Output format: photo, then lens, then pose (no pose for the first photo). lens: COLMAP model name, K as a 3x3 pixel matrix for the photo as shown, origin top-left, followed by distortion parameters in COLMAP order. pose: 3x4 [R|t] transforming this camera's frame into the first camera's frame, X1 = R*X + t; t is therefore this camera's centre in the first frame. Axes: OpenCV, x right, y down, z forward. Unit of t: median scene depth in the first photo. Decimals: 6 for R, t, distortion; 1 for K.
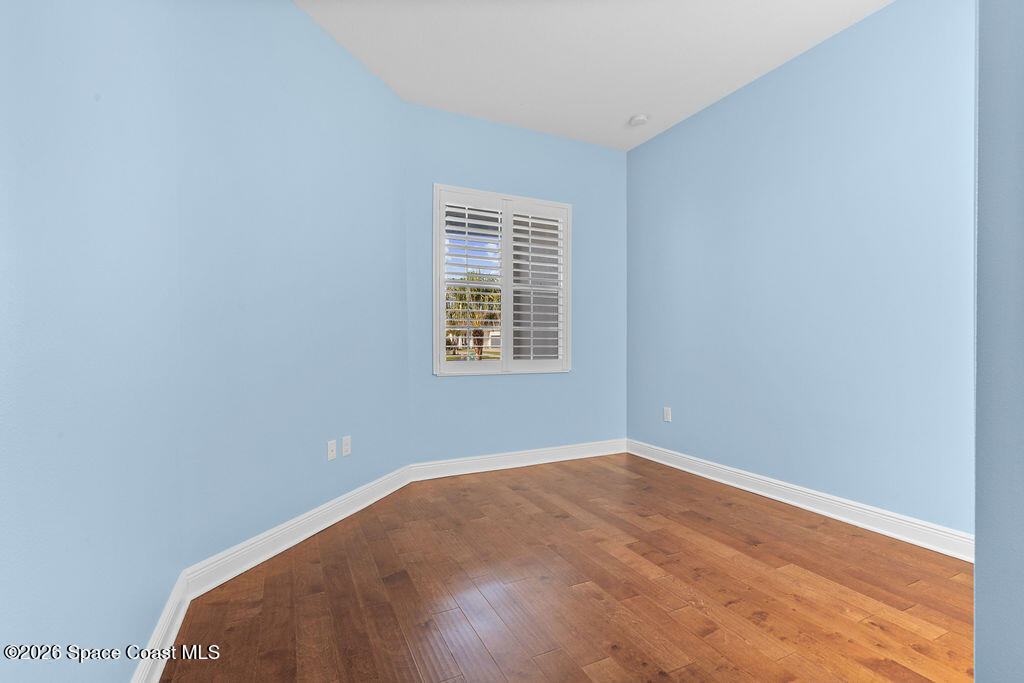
lens RADIAL K [[458.8, 0, 510.9], [0, 458.8, 340.8], [0, 0, 1]] dist [0.003338, 0.000213]
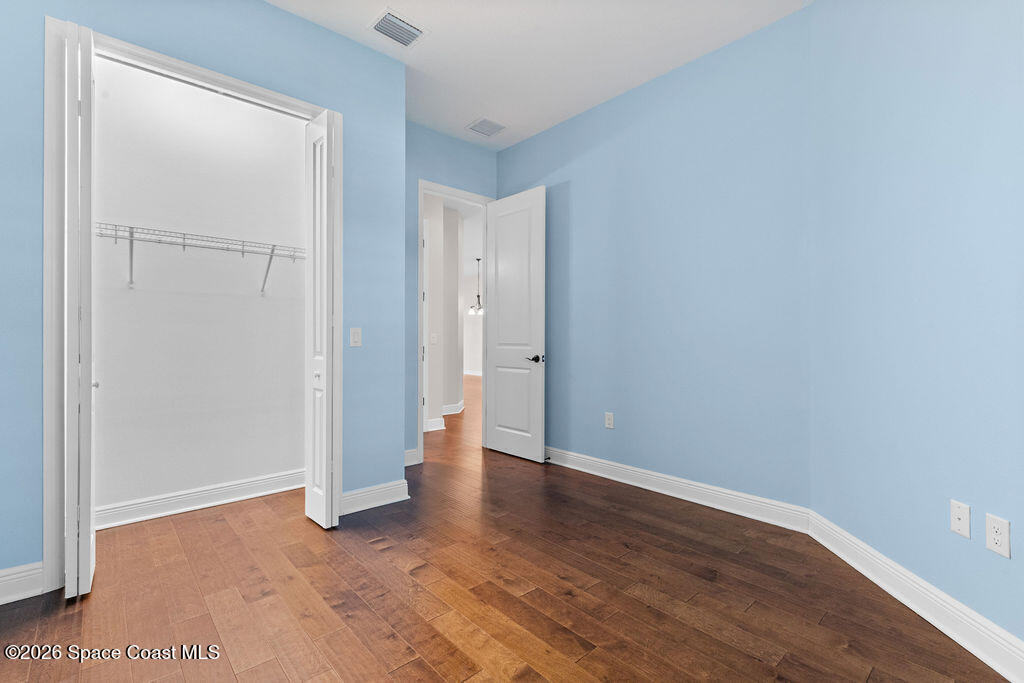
lens RADIAL K [[458.8, 0, 510.9], [0, 458.8, 340.8], [0, 0, 1]] dist [0.003338, 0.000213]
pose [[-0.959800, 0.003082, -0.280668, 0.448946], [0.002856, 0.999995, 0.001213, 0.008299], [0.280671, 0.000363, -0.959804, 1.888165]]
